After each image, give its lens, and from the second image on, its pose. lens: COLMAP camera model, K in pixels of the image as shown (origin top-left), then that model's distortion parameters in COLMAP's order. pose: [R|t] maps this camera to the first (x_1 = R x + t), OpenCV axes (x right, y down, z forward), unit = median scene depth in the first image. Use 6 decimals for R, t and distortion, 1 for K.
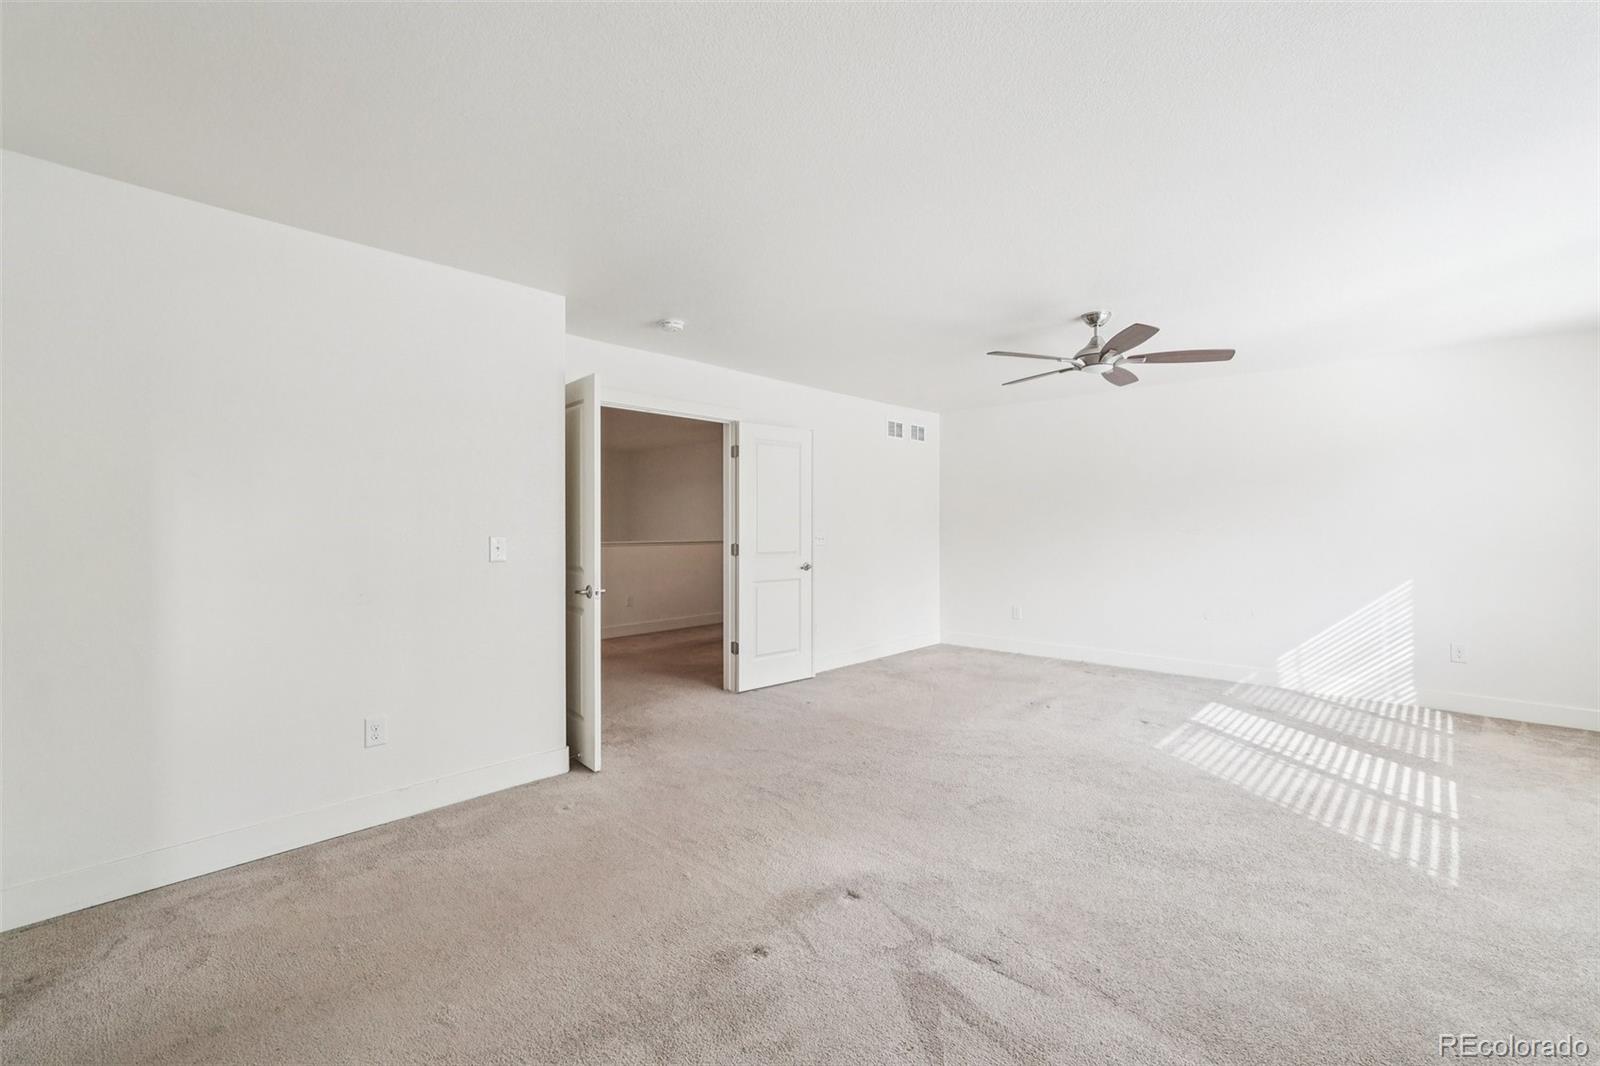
lens RADIAL K [[669.7, 0, 803.4], [0, 669.7, 524.3], [0, 0, 1]] dist [-0.003208, -0.000029]
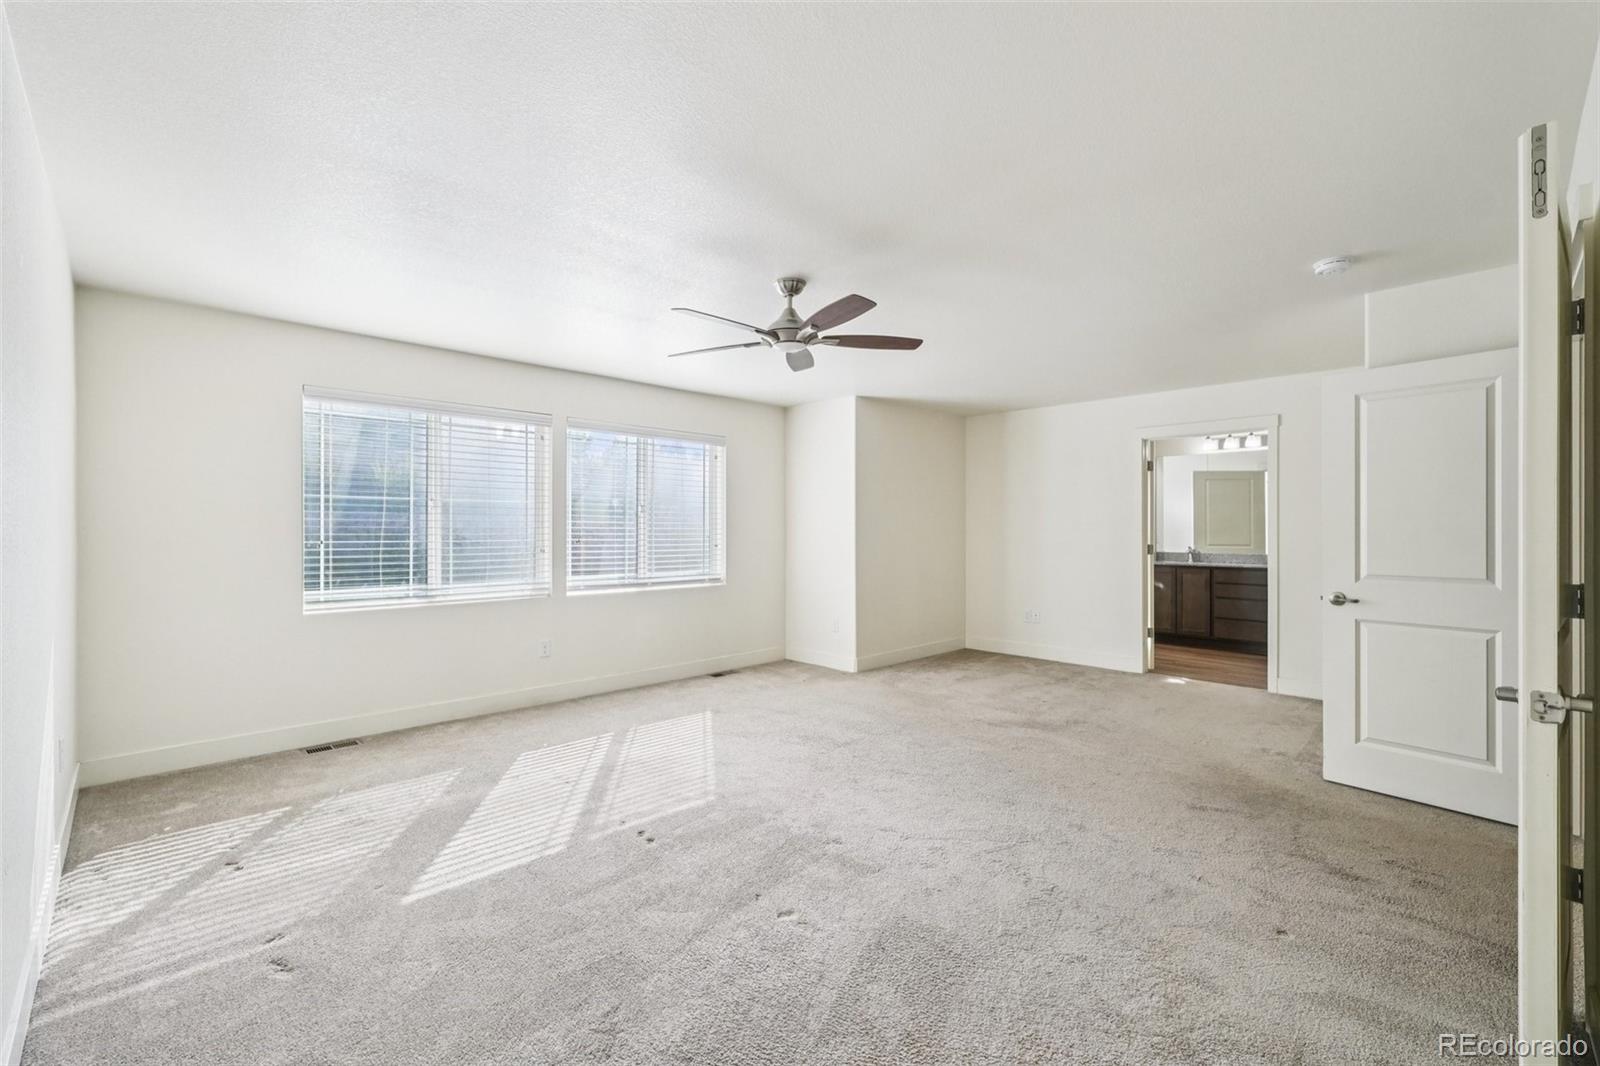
lens RADIAL K [[679.1, 0, 800.0], [0, 679.1, 533.0], [0, 0, 1]] dist [0.001923, 0.000085]
pose [[-0.999421, -0.000807, 0.034017, 0.397061], [-0.000718, 0.999996, 0.002630, 0.000731], [-0.034019, 0.002604, -0.999418, 1.879622]]
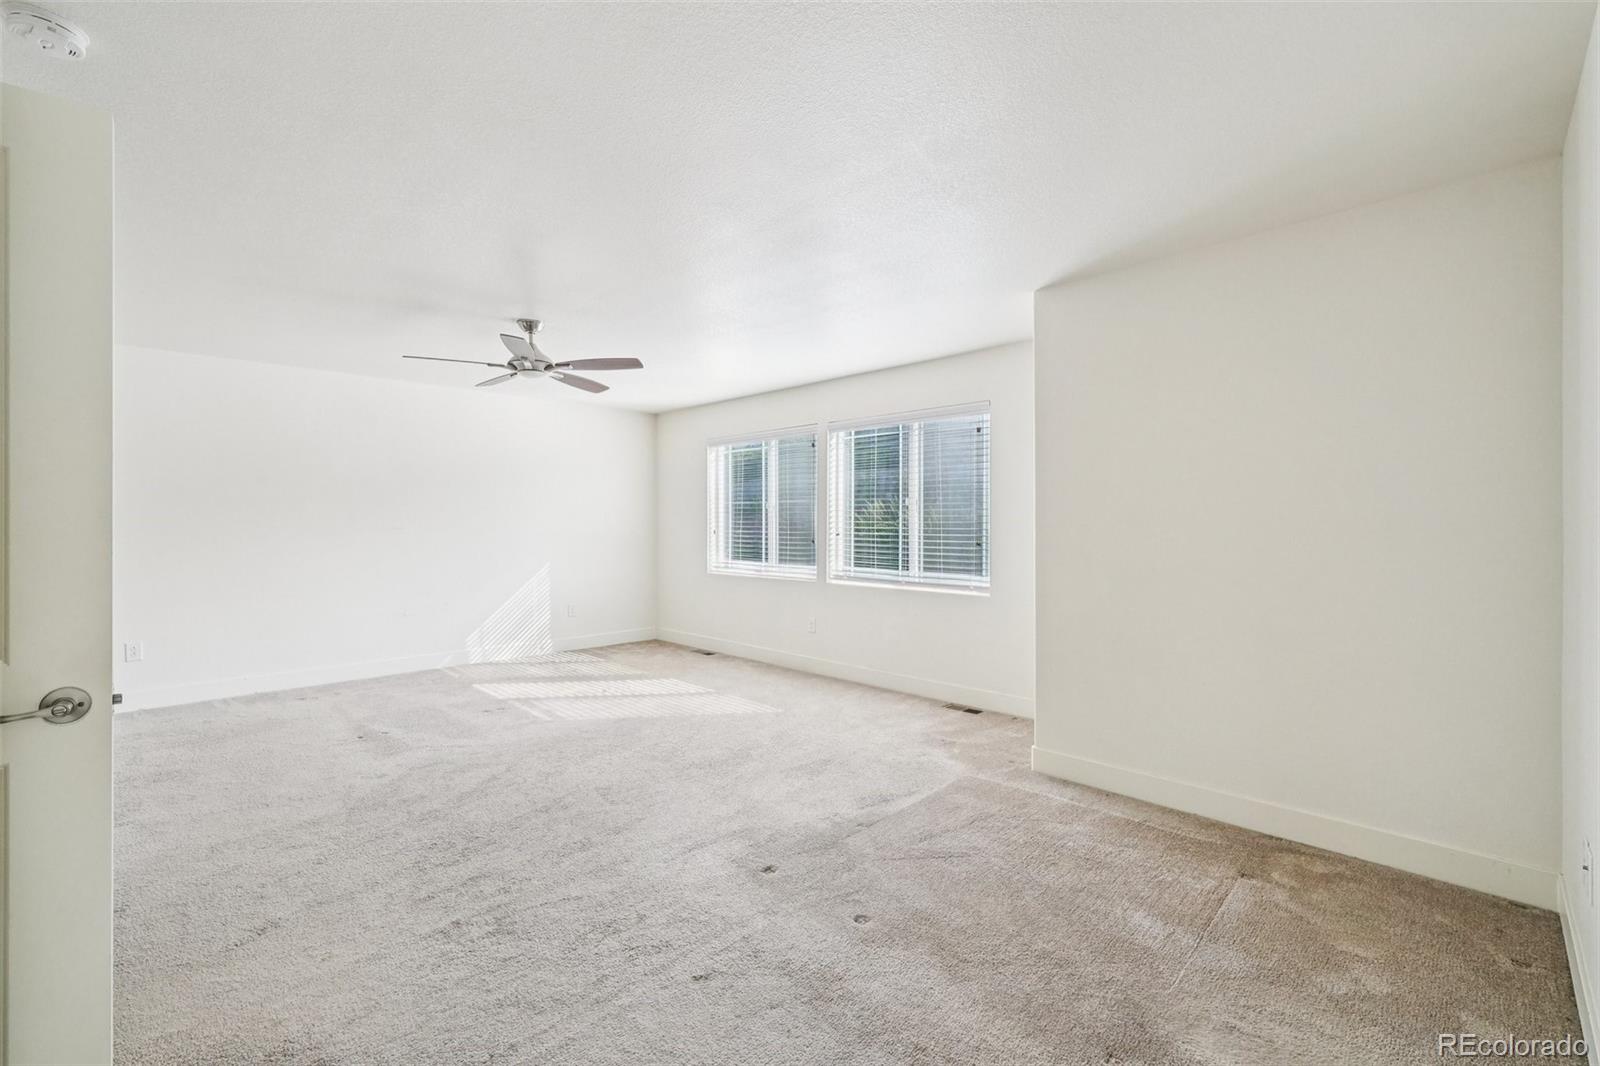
lens RADIAL K [[682.9, 0, 803.4], [0, 682.9, 526.5], [0, 0, 1]] dist [0.001422, 0.000361]
pose [[0.016902, 0.004404, 0.999847, -0.610603], [-0.007986, 0.999959, -0.004269, 0.011808], [-0.999825, -0.007912, 0.016937, 0.560546]]
